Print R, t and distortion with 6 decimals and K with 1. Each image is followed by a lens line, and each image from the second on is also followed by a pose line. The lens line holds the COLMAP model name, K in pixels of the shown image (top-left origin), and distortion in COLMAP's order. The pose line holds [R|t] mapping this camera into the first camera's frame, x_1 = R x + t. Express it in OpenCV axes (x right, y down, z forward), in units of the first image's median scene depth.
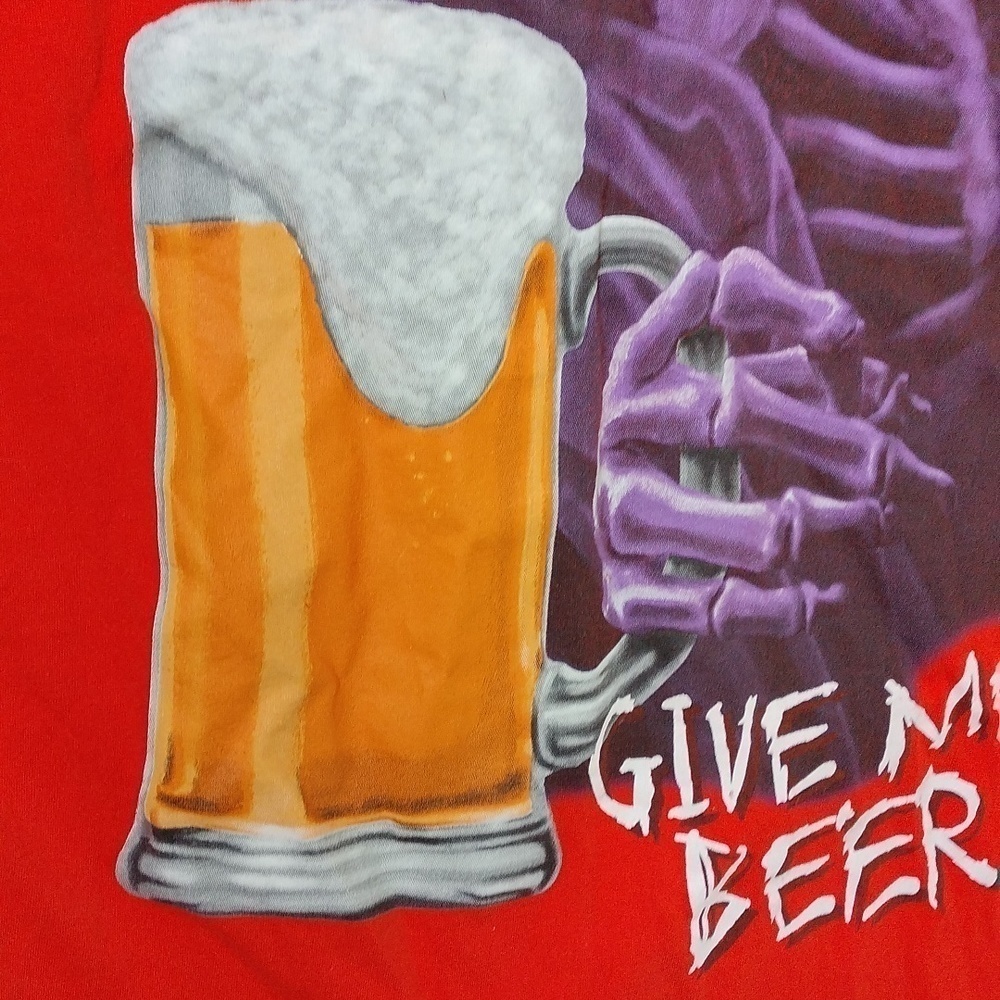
lens RADIAL K [[1569.6, 0, 500.0], [0, 1569.6, 500.0], [0, 0, 1]] dist [0.087234, -0.070517]
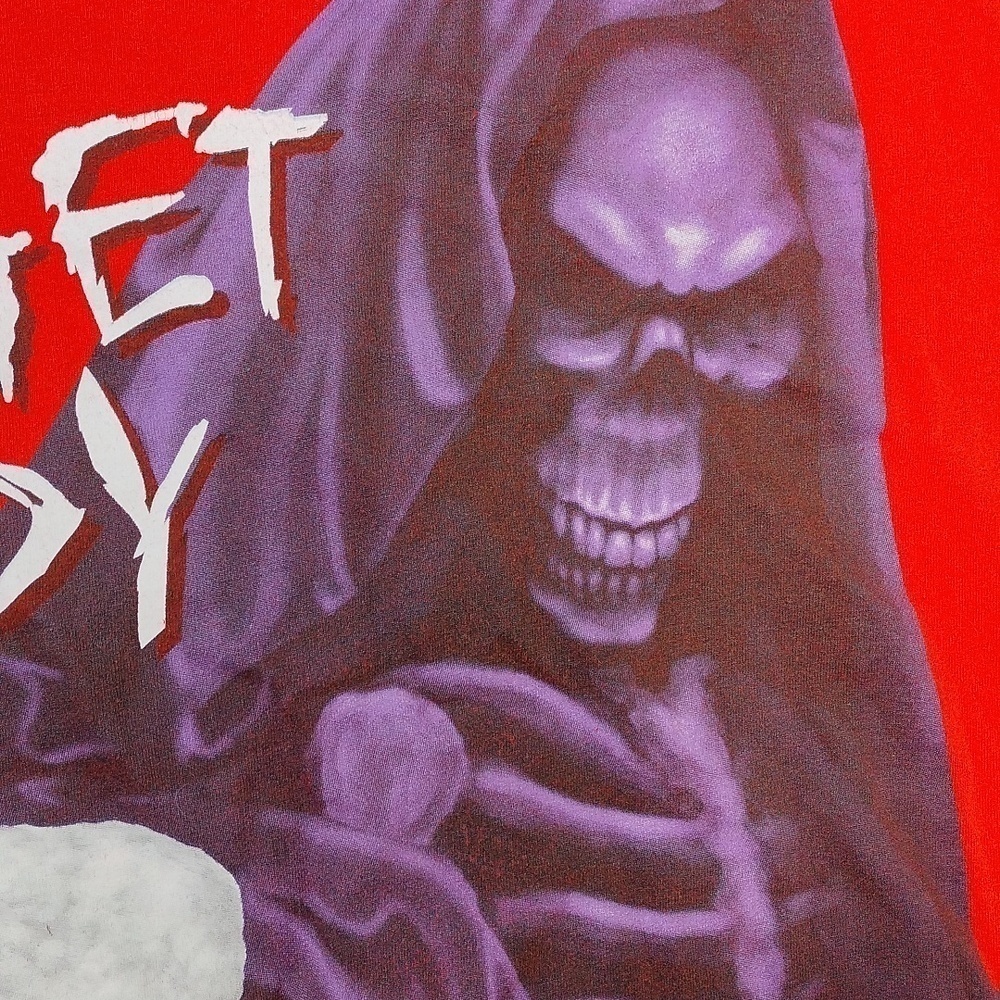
lens RADIAL K [[1569.6, 0, 500.0], [0, 1569.6, 500.0], [0, 0, 1]] dist [0.087234, -0.070517]
pose [[0.998729, -0.049817, 0.007695, 0.181472], [0.050405, 0.988613, -0.141786, -0.322636], [-0.000544, 0.141994, 0.989867, 0.173111]]
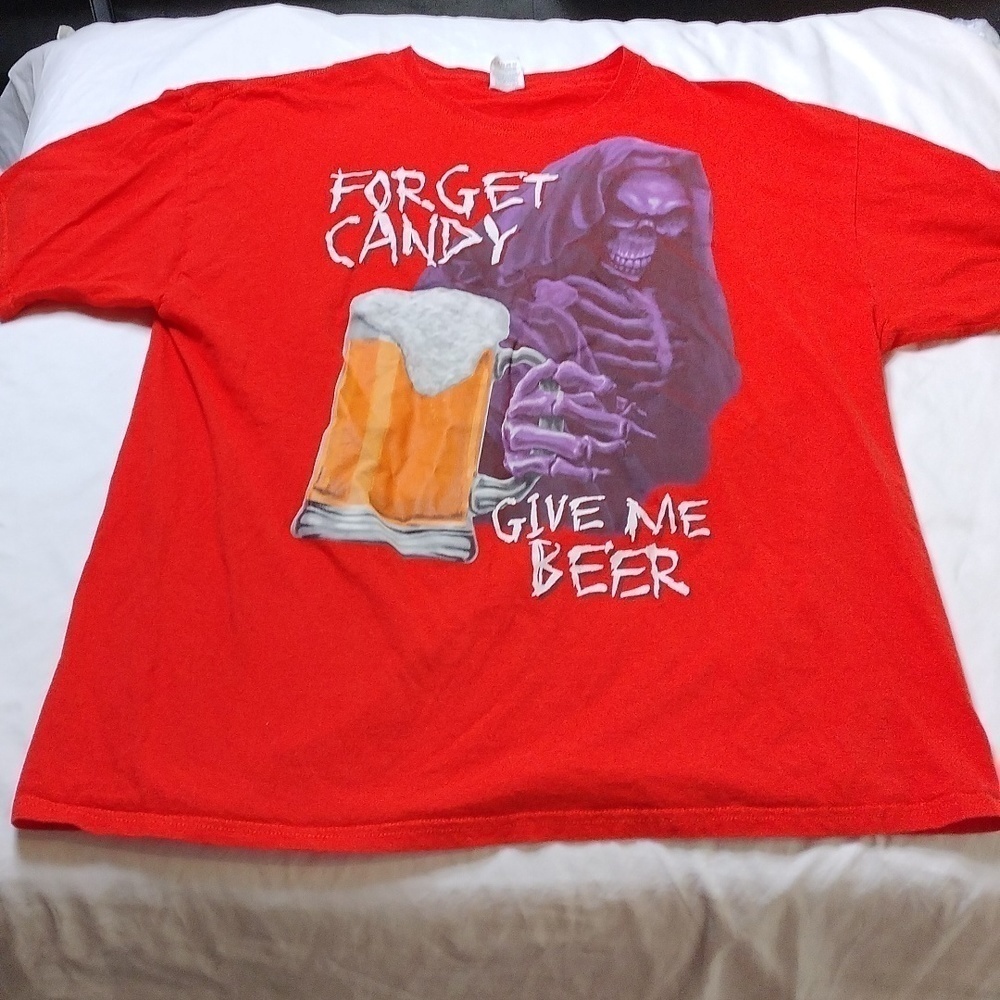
lens RADIAL K [[1569.6, 0, 500.0], [0, 1569.6, 500.0], [0, 0, 1]] dist [0.087234, -0.070517]
pose [[0.981200, -0.050996, -0.186132, 0.517423], [-0.108363, 0.652497, -0.750004, 1.959332], [0.159698, 0.756074, 0.634704, -0.503695]]
